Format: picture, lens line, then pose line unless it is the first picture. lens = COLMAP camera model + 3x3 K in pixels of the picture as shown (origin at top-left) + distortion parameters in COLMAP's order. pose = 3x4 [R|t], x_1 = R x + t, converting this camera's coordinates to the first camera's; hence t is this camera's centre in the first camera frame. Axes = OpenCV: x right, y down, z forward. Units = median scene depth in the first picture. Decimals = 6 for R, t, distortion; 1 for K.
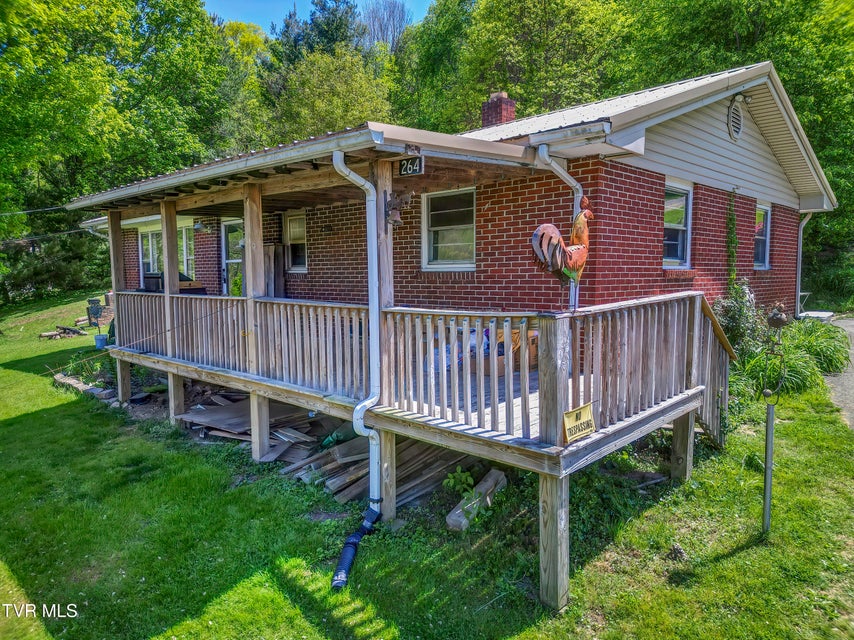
lens RADIAL K [[602.0, 0, 427.0], [0, 602.0, 320.0], [0, 0, 1]] dist [0.071578, -0.068769]
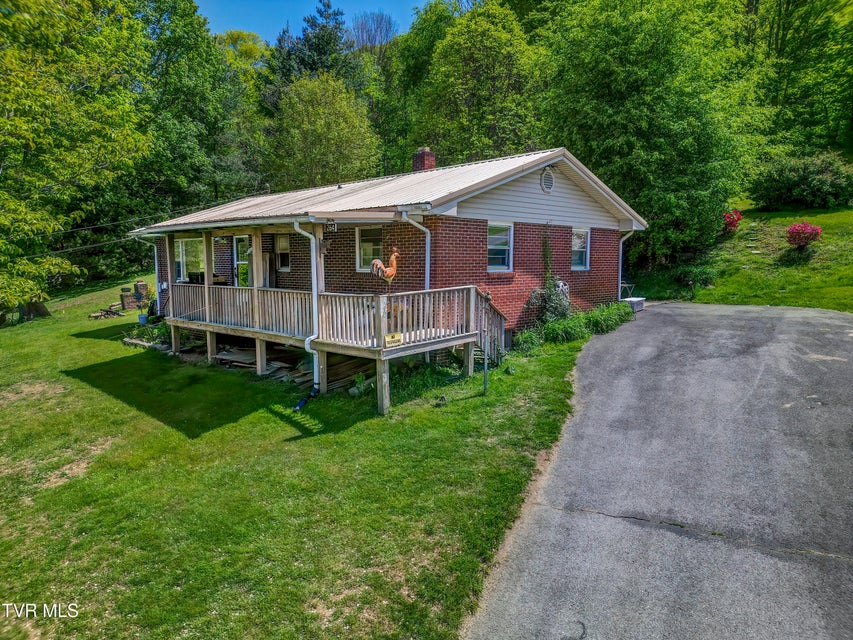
lens RADIAL K [[601.3, 0, 426.5], [0, 601.3, 320.0], [0, 0, 1]] dist [0.071578, -0.068769]
pose [[0.999993, 0.001373, 0.003380, 0.217221], [-0.001433, 0.999837, 0.017973, 0.026872], [-0.003354, -0.017978, 0.999833, -0.823171]]
